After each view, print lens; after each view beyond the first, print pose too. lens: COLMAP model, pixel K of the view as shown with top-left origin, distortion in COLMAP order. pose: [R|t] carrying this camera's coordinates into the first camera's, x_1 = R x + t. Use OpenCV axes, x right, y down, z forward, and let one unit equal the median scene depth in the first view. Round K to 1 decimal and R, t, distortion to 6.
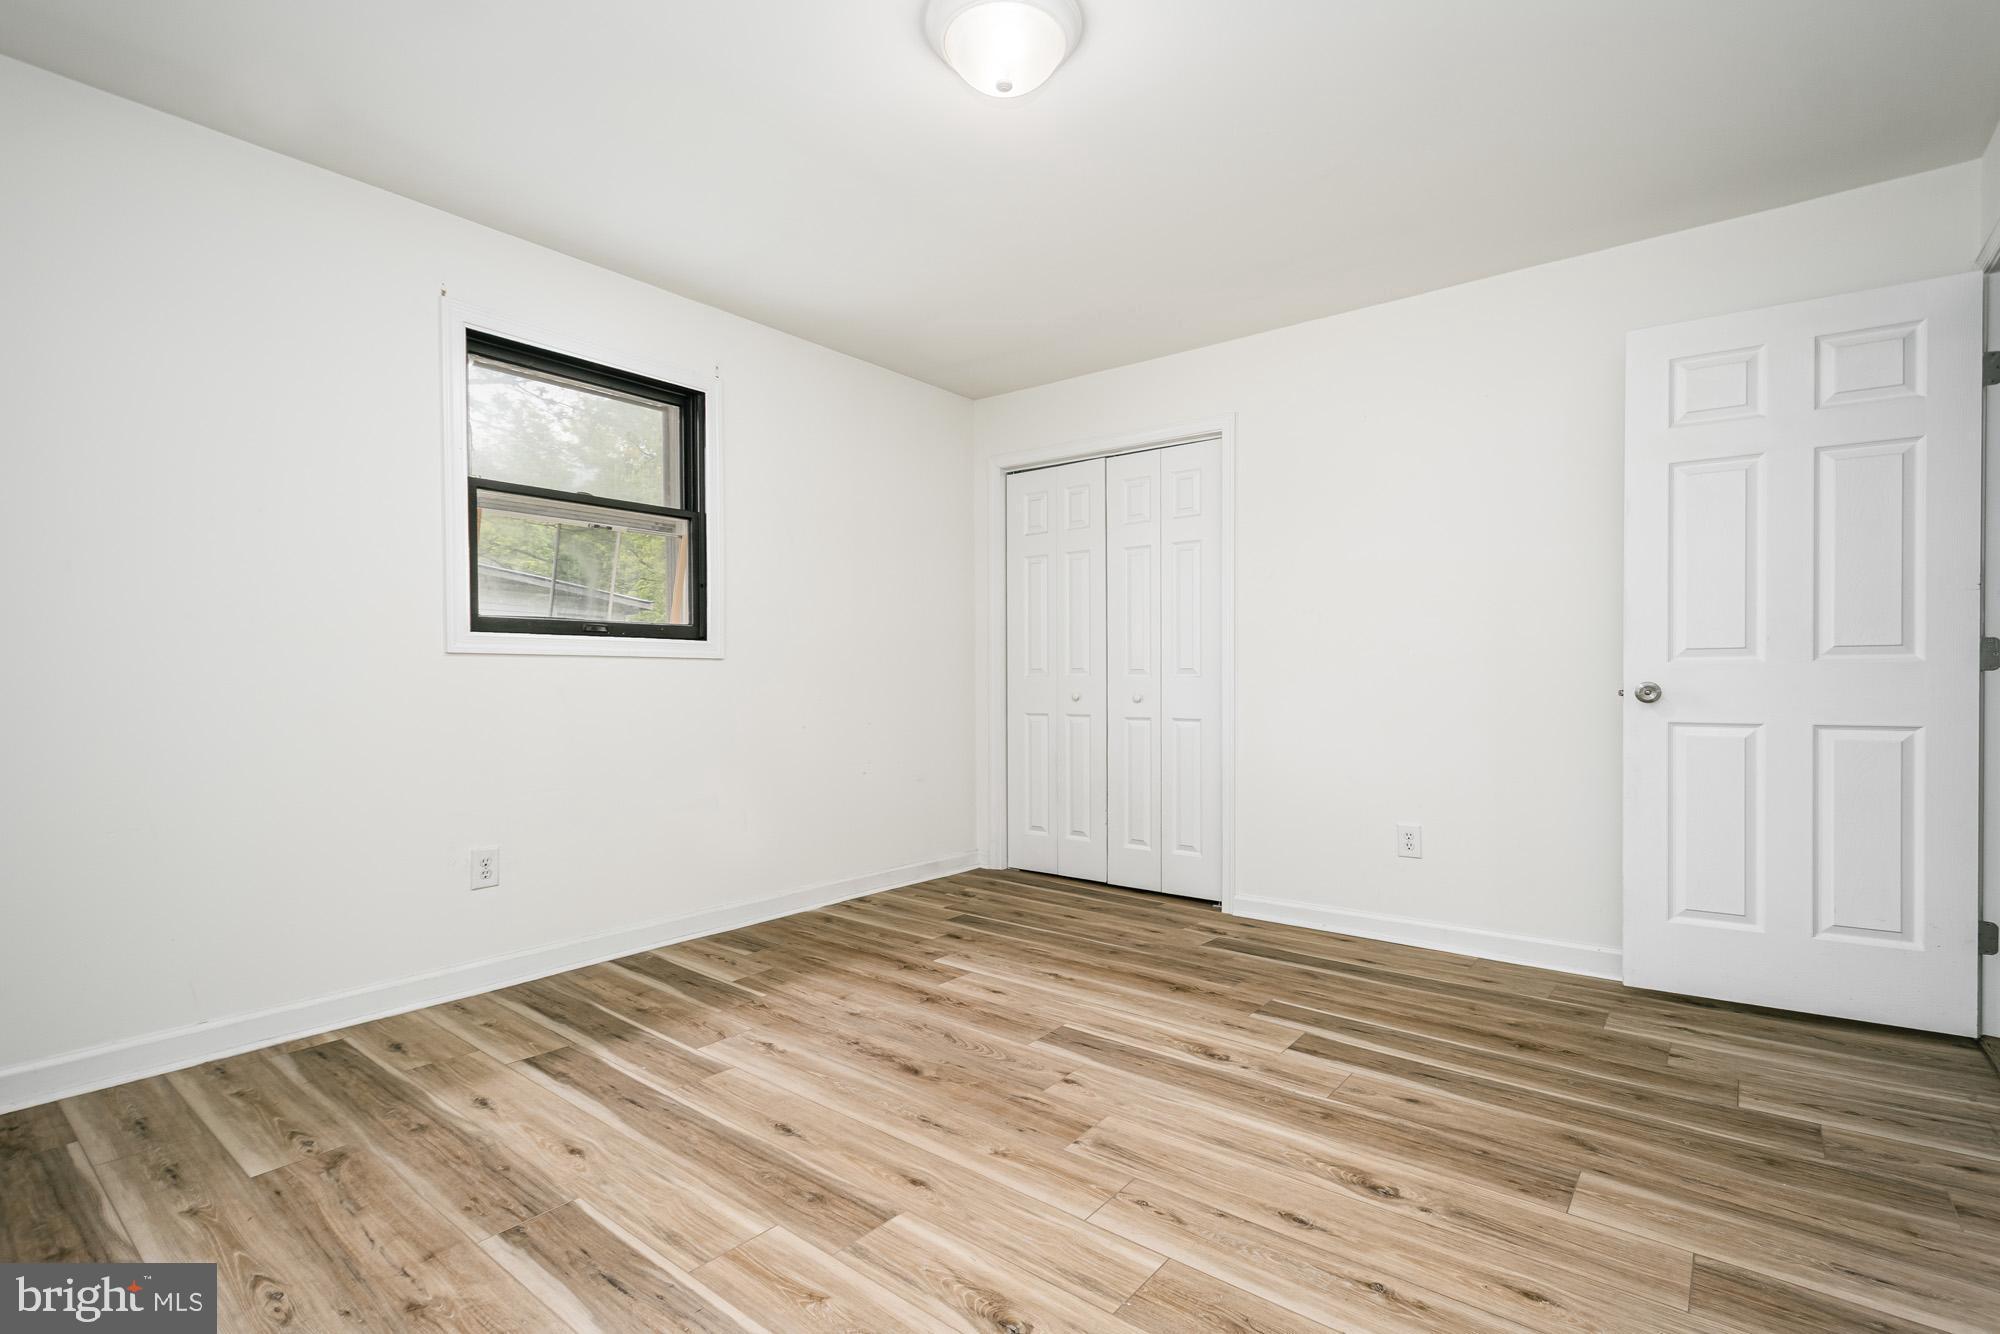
lens RADIAL K [[883.6, 0, 1014.7], [0, 883.6, 689.9], [0, 0, 1]] dist [0.010181, -0.001128]
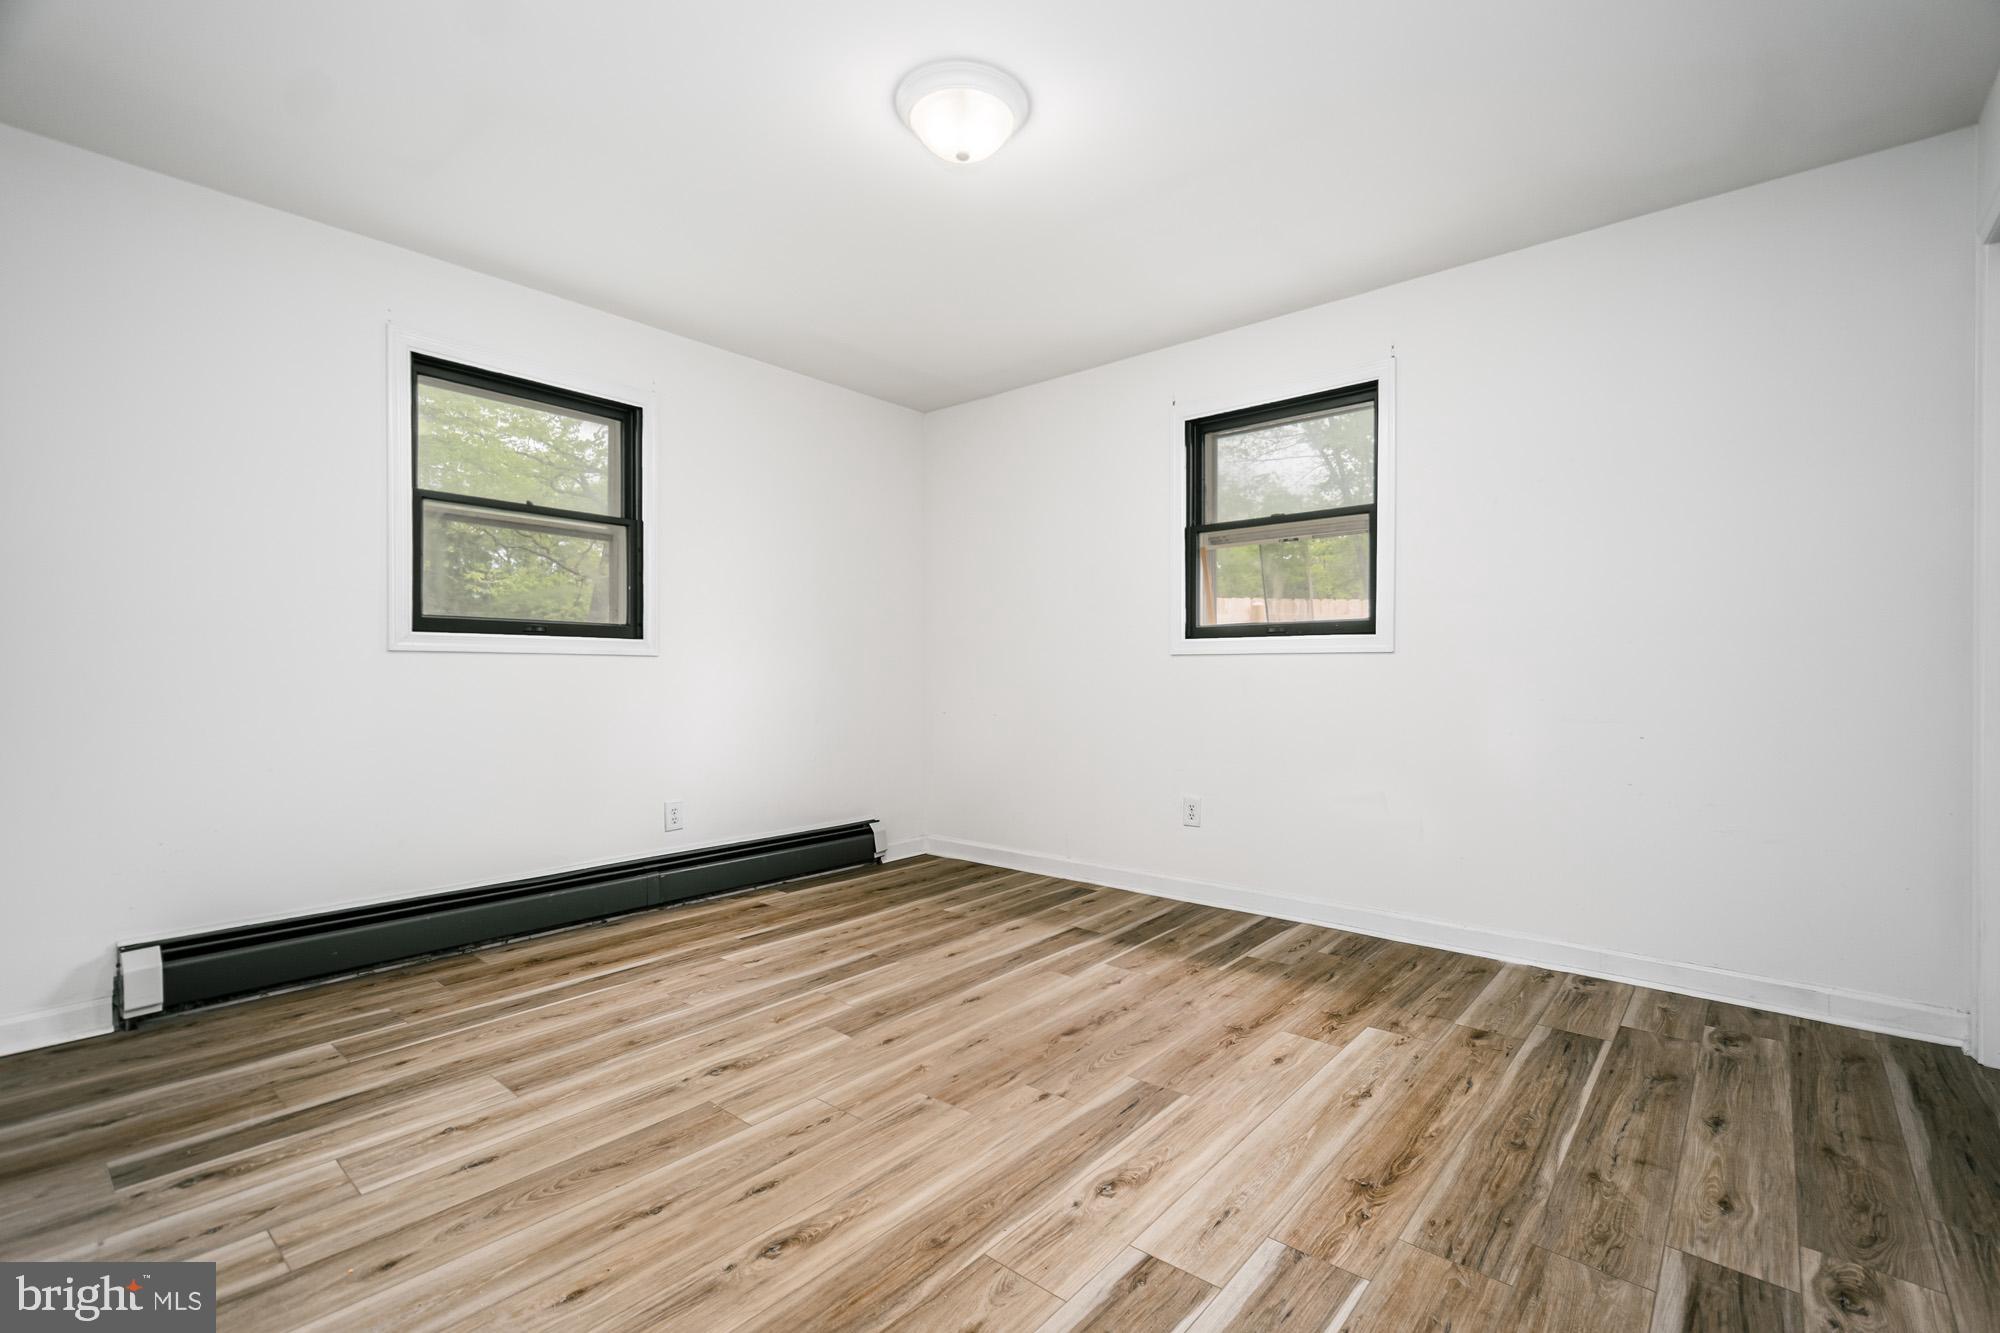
lens RADIAL K [[883.6, 0, 1014.7], [0, 883.6, 689.4], [0, 0, 1]] dist [0.010181, -0.001128]
pose [[-0.003756, 0.024442, -0.999694, 0.836647], [-0.013690, 0.999606, 0.024492, -0.021134], [0.999899, 0.013778, -0.003420, 0.793141]]
